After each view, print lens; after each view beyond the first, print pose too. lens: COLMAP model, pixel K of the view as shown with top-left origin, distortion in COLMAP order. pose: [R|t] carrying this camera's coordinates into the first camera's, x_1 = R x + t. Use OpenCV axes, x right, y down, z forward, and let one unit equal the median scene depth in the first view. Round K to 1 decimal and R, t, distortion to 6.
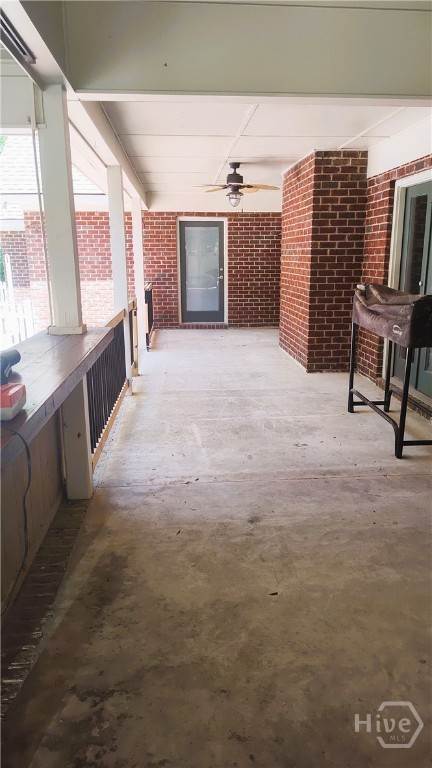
lens RADIAL K [[530.0, 0, 219.5], [0, 530.0, 388.4], [0, 0, 1]] dist [0.030487, -0.023260]
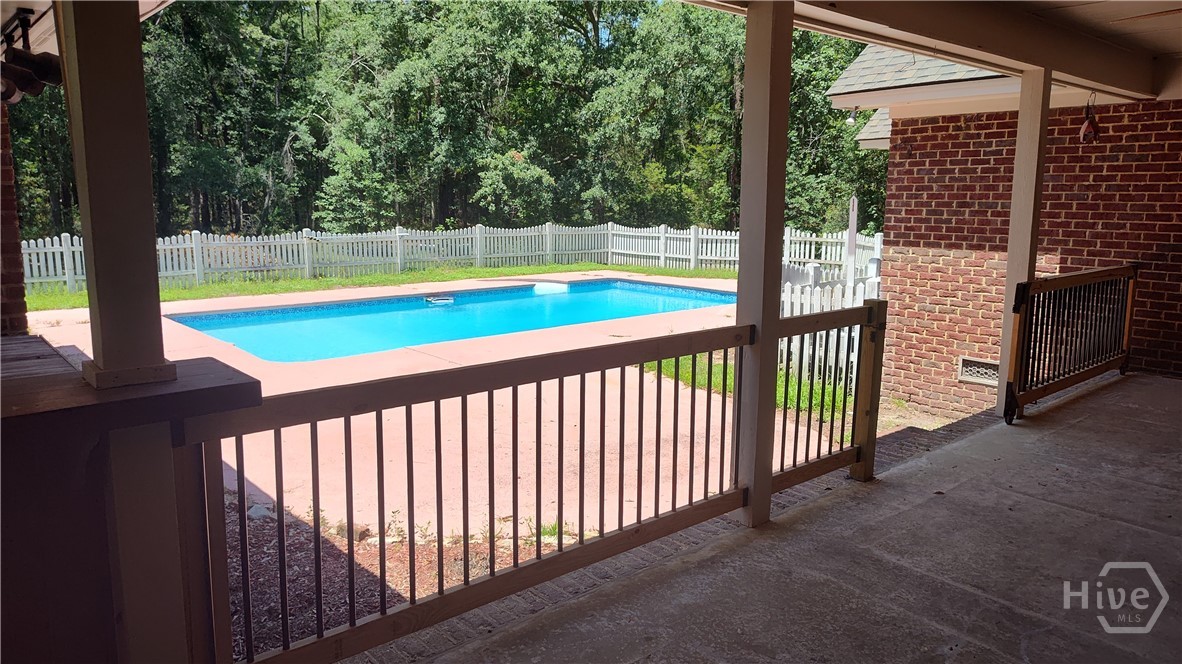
lens RADIAL K [[815.7, 0, 590.8], [0, 815.7, 321.9], [0, 0, 1]] dist [0.030487, -0.023260]
pose [[0.596290, 0.132394, -0.791776, 0.244070], [-0.204614, 0.978796, 0.009570, -0.123546], [0.776254, 0.156301, 0.610736, 0.464496]]
